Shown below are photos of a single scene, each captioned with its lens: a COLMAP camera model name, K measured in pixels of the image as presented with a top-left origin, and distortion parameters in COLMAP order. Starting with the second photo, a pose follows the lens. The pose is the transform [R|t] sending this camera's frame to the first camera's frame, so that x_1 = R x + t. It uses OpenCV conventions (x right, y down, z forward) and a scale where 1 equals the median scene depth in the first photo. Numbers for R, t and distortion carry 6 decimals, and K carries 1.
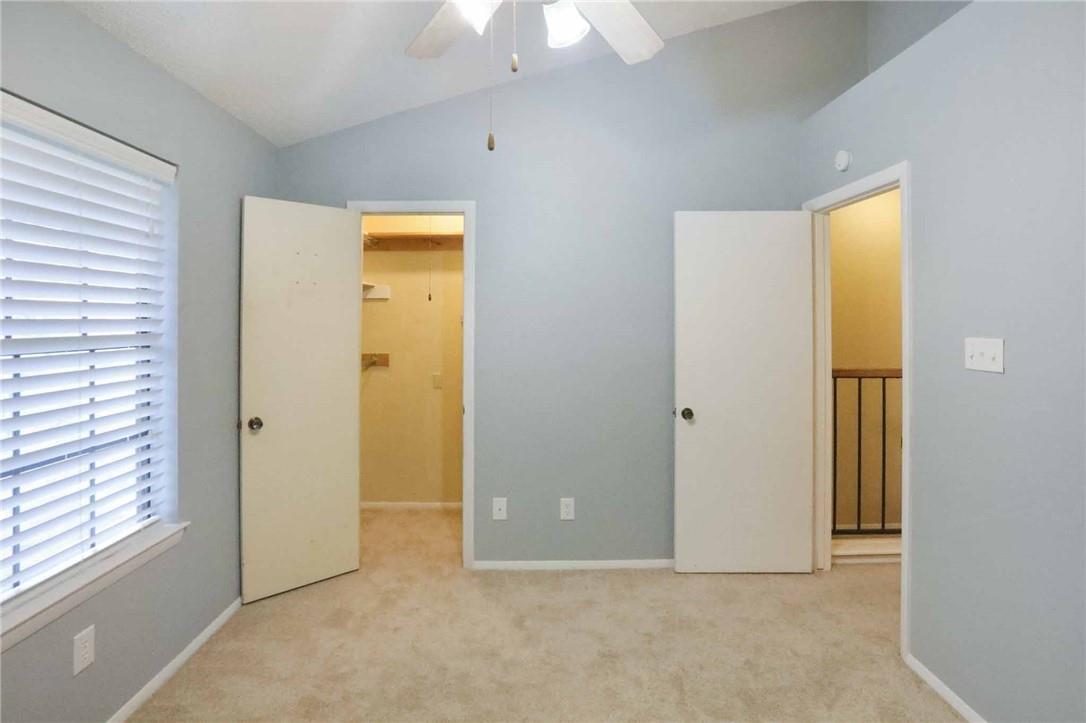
lens RADIAL K [[554.1, 0, 542.3], [0, 554.1, 318.9], [0, 0, 1]] dist [-0.061232, 0.024473]
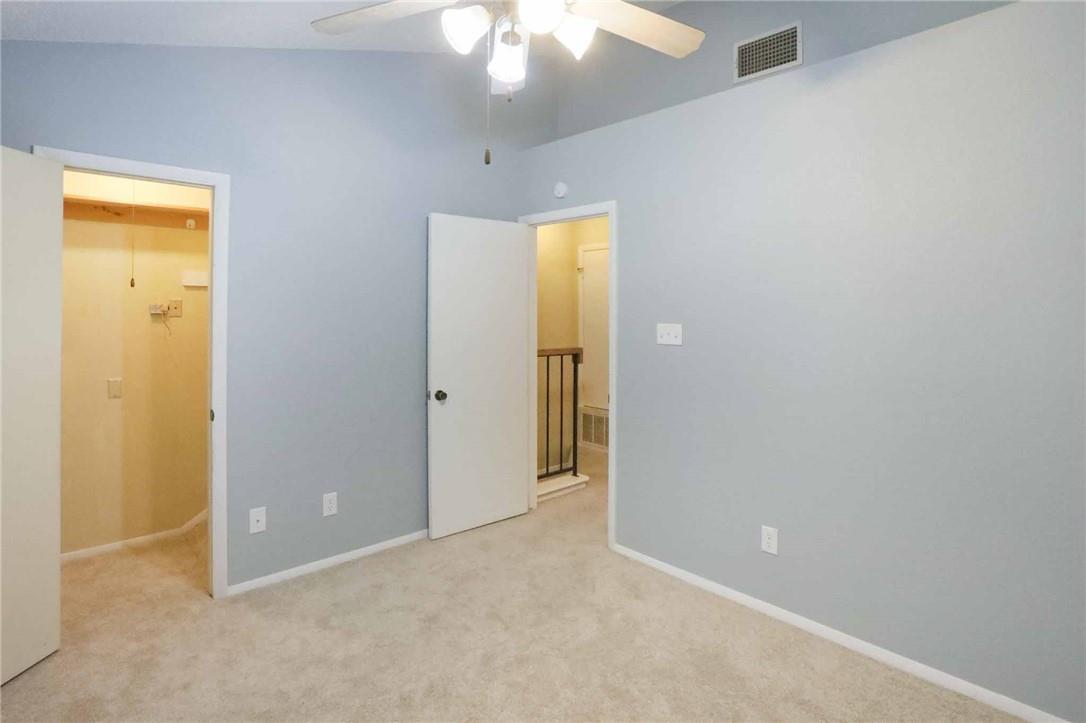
lens RADIAL K [[554.1, 0, 542.3], [0, 554.1, 318.9], [0, 0, 1]] dist [-0.061232, 0.024473]
pose [[0.743732, -0.008138, 0.668429, -0.333659], [-0.003222, 0.999871, 0.015758, -0.001338], [-0.668470, -0.013873, 0.743609, 0.032042]]
